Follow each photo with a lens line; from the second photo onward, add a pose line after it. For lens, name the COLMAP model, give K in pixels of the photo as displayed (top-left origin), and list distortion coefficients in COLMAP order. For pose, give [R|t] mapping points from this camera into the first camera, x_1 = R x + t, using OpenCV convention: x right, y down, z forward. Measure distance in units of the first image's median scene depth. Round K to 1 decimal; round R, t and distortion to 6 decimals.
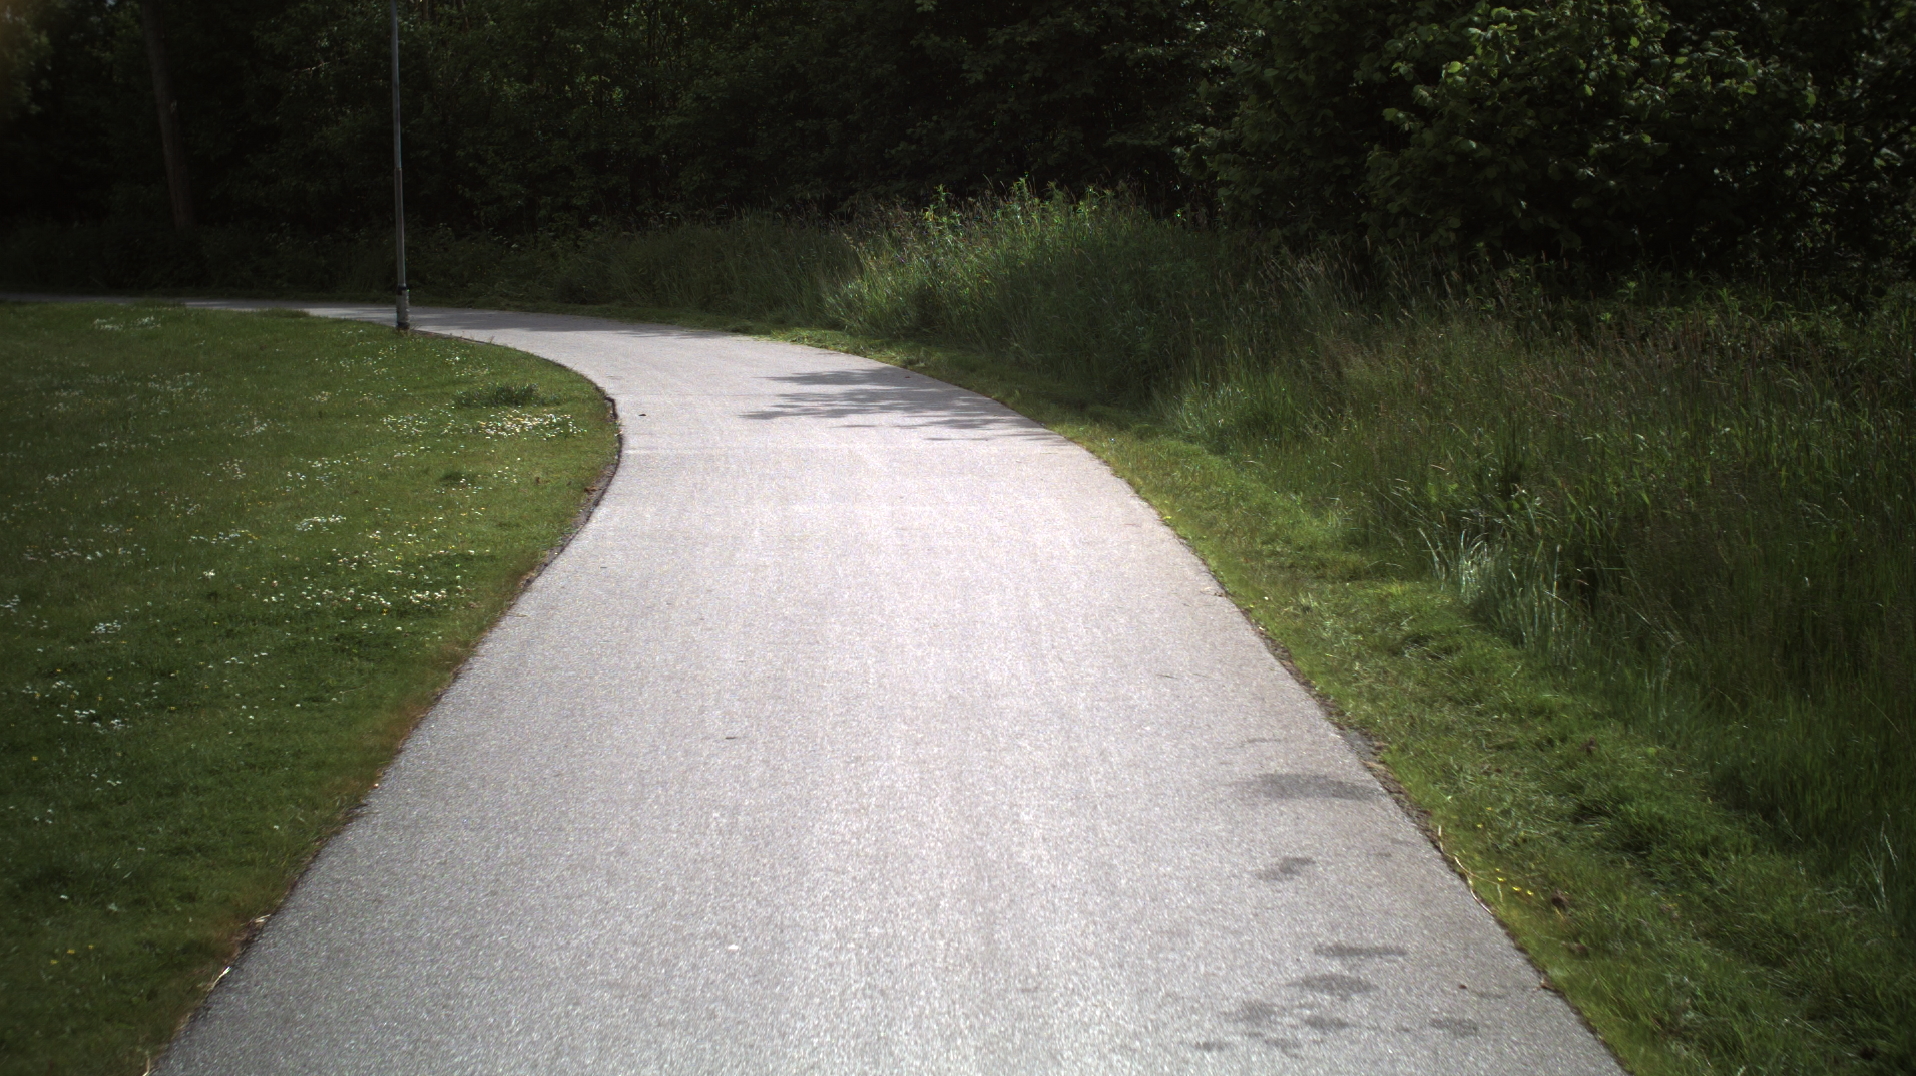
lens RADIAL K [[3481.5, 0, 958.0], [0, 3481.5, 538.0], [0, 0, 1]] dist [-0.331803, 0.664019]
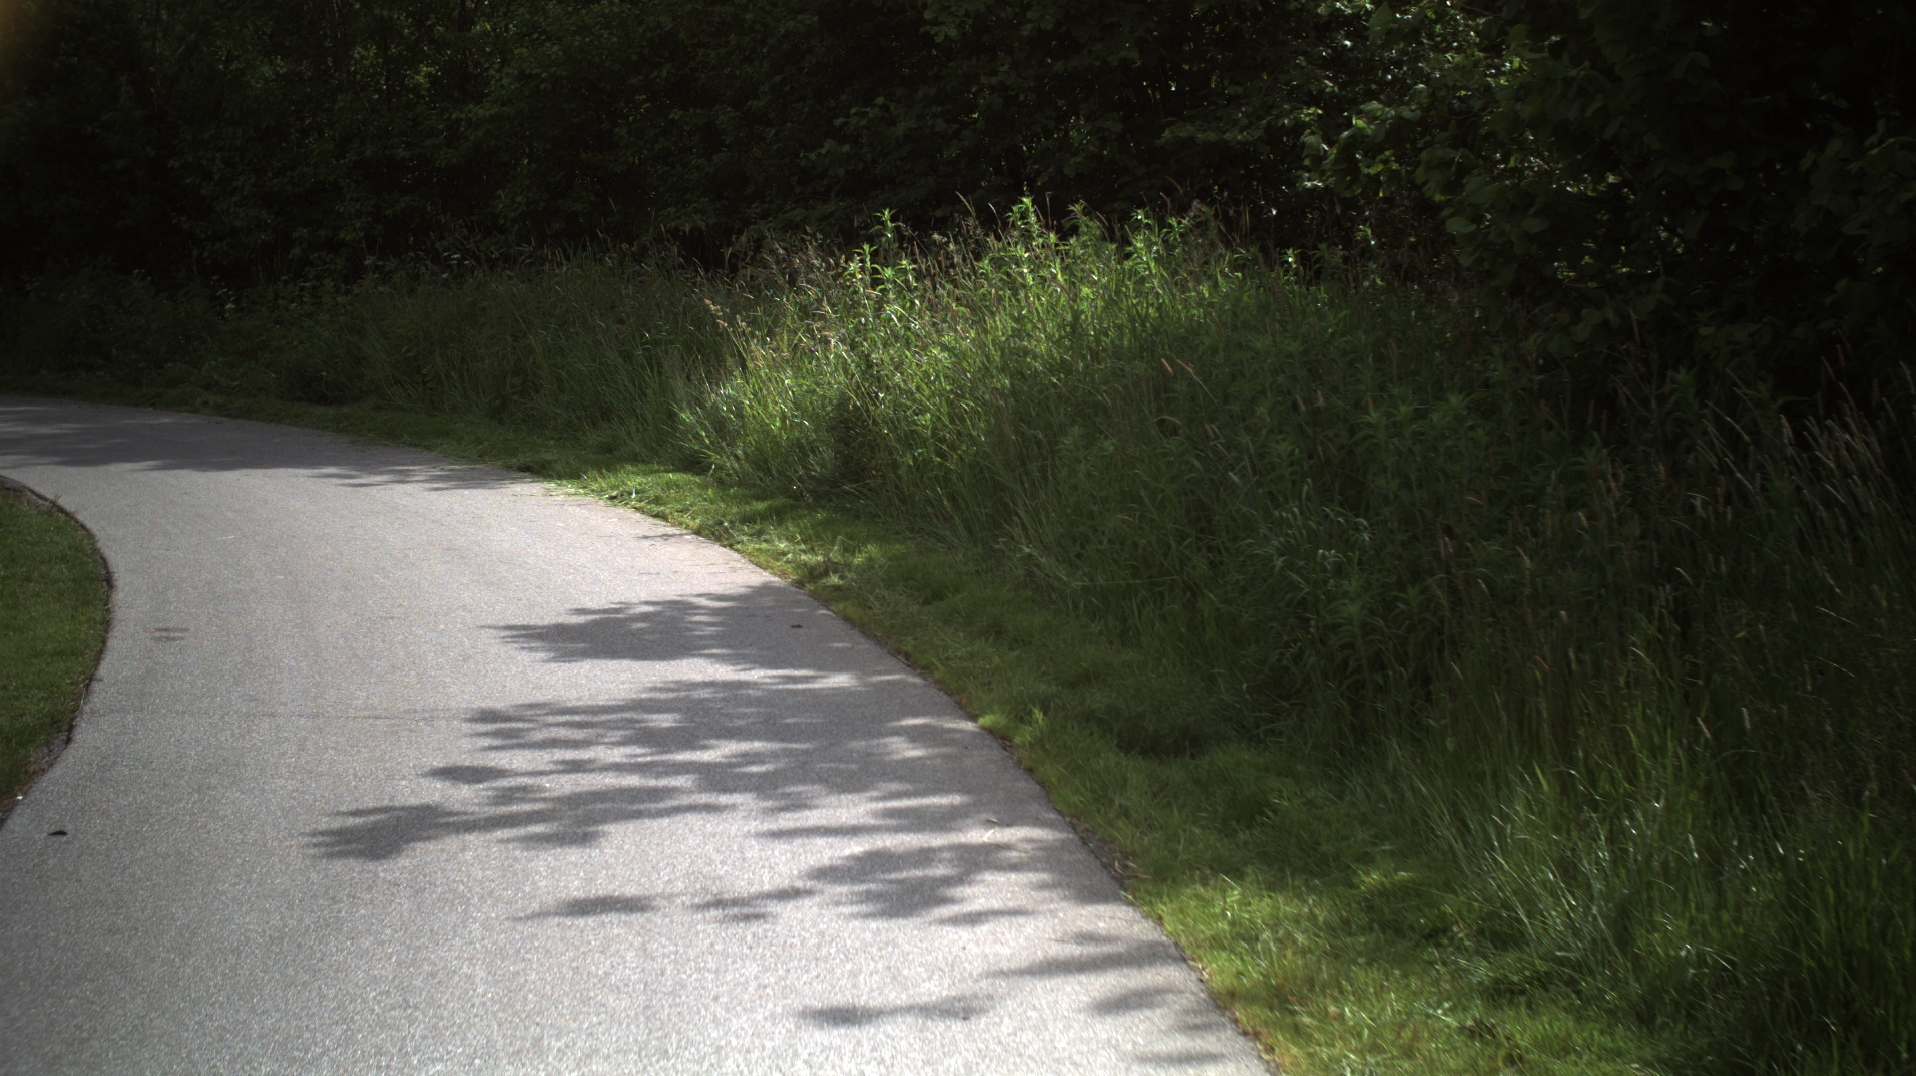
lens RADIAL K [[3481.5, 0, 958.0], [0, 3481.5, 538.0], [0, 0, 1]] dist [-0.331803, 0.664019]
pose [[0.999976, -0.003488, 0.005907, 0.004506], [0.003517, 0.999981, -0.005012, -0.055855], [-0.005890, 0.005033, 0.999970, 0.534096]]
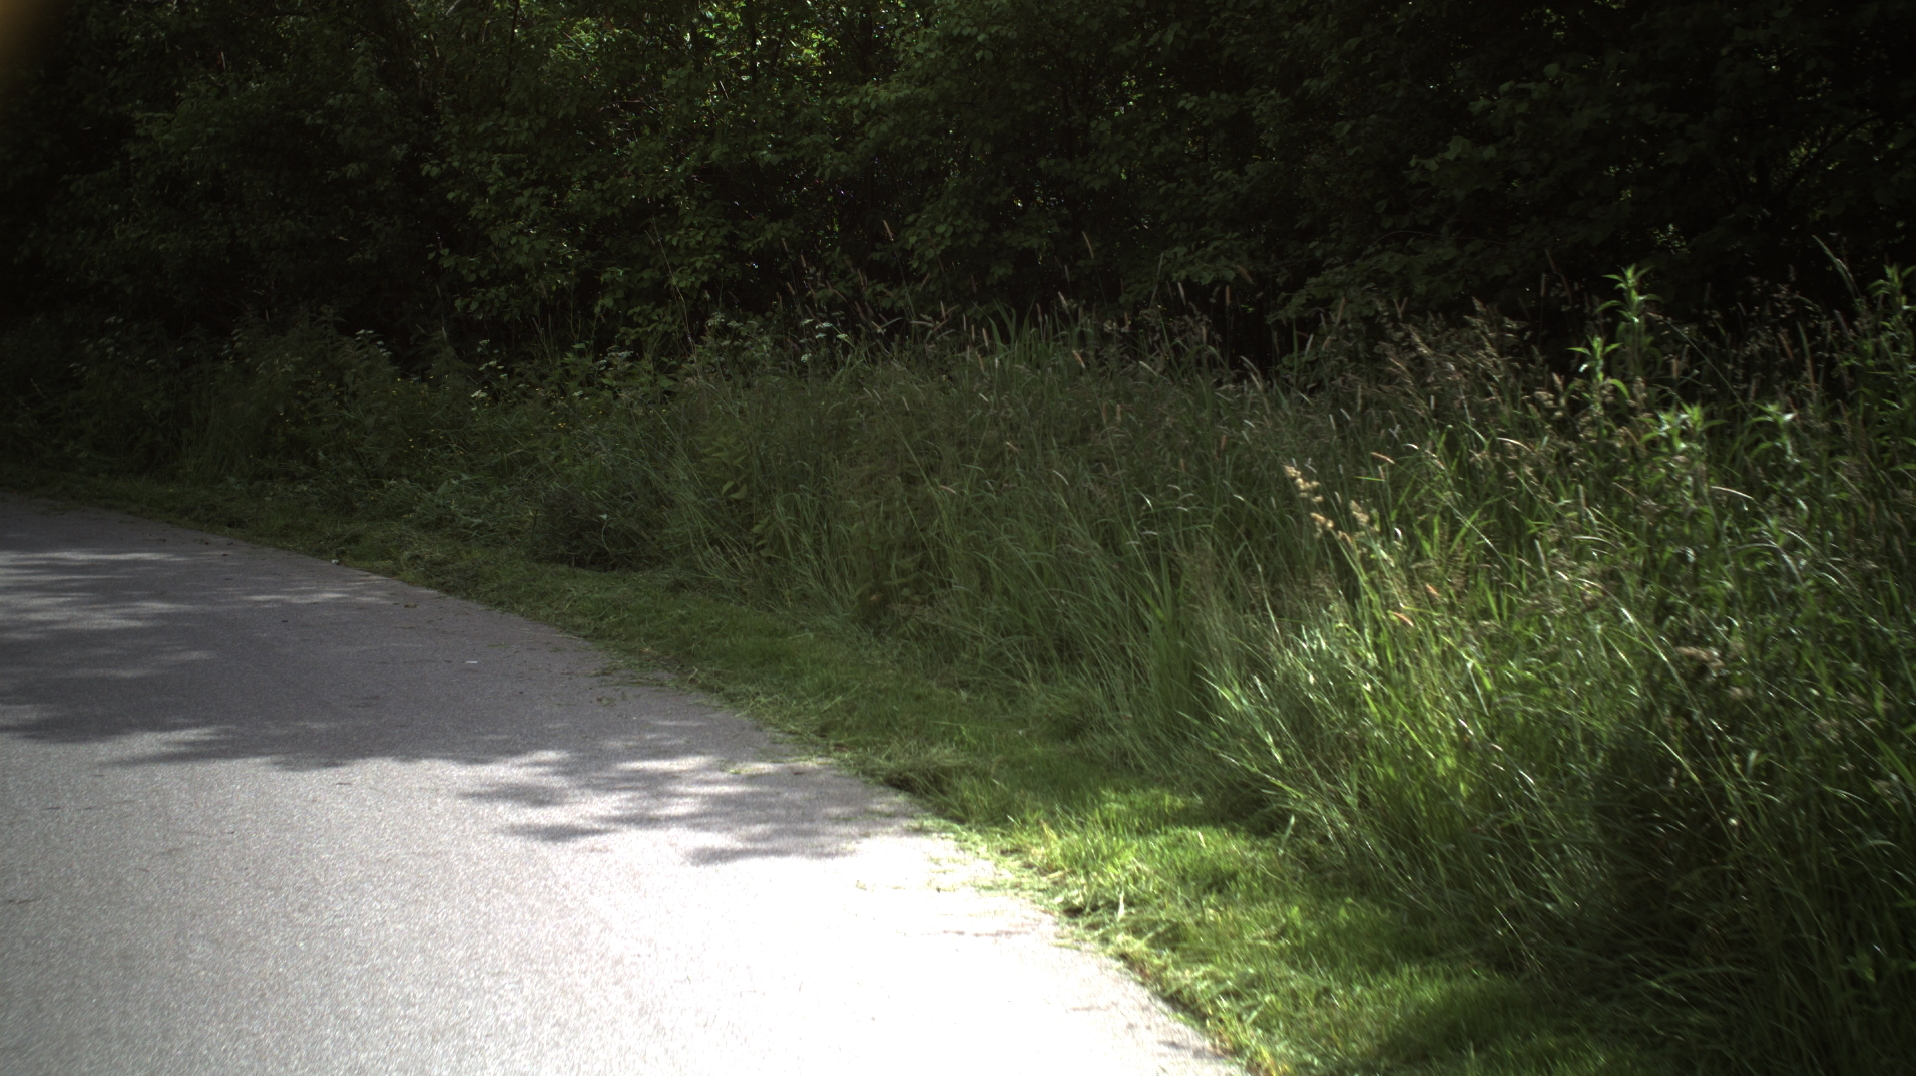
lens RADIAL K [[3481.5, 0, 958.0], [0, 3481.5, 538.0], [0, 0, 1]] dist [-0.331803, 0.664019]
pose [[0.991475, 0.014117, -0.129531, -0.028439], [-0.015670, 0.999817, -0.010979, -0.094670], [0.129352, 0.012915, 0.991515, 0.891449]]
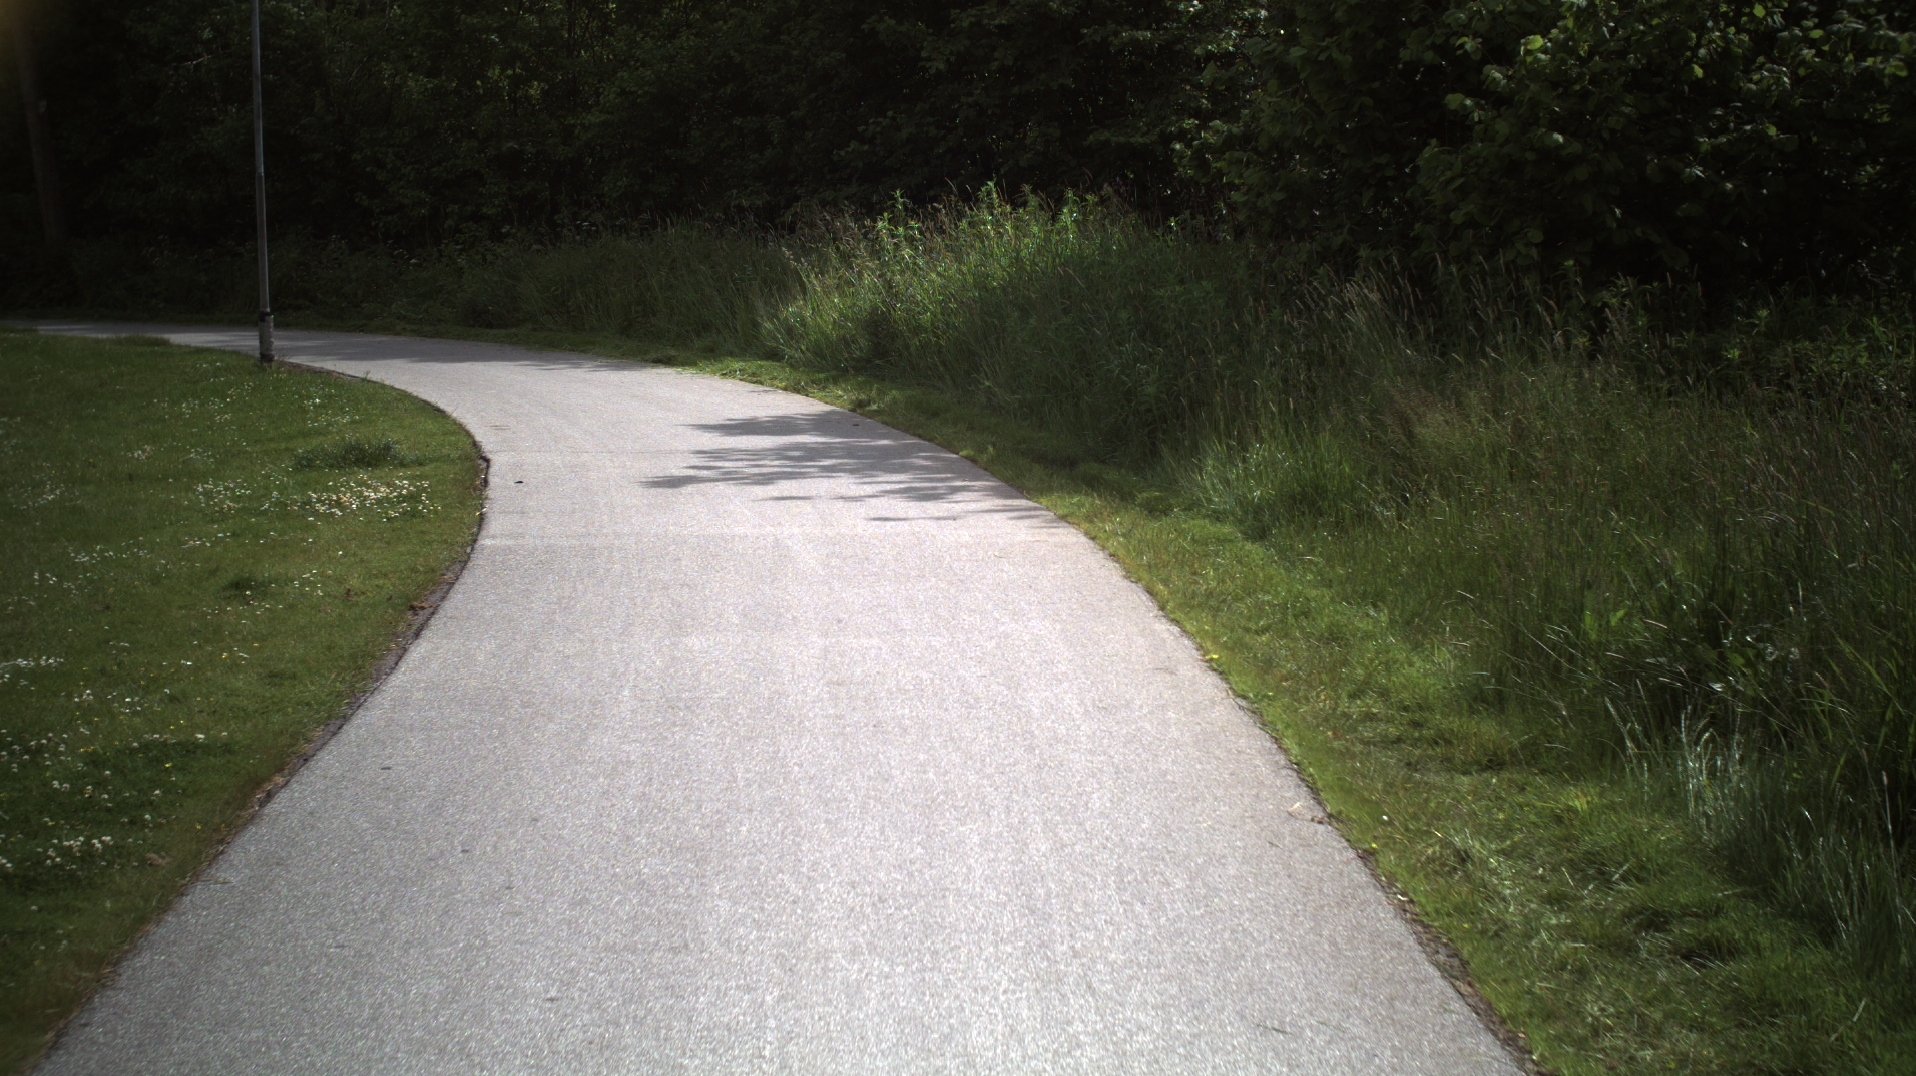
lens RADIAL K [[3481.5, 0, 958.0], [0, 3481.5, 538.0], [0, 0, 1]] dist [-0.331803, 0.664019]
pose [[0.999928, -0.003875, 0.011335, 0.000200], [0.003890, 0.999992, -0.001309, -0.018178], [-0.011330, 0.001353, 0.999935, 0.177730]]
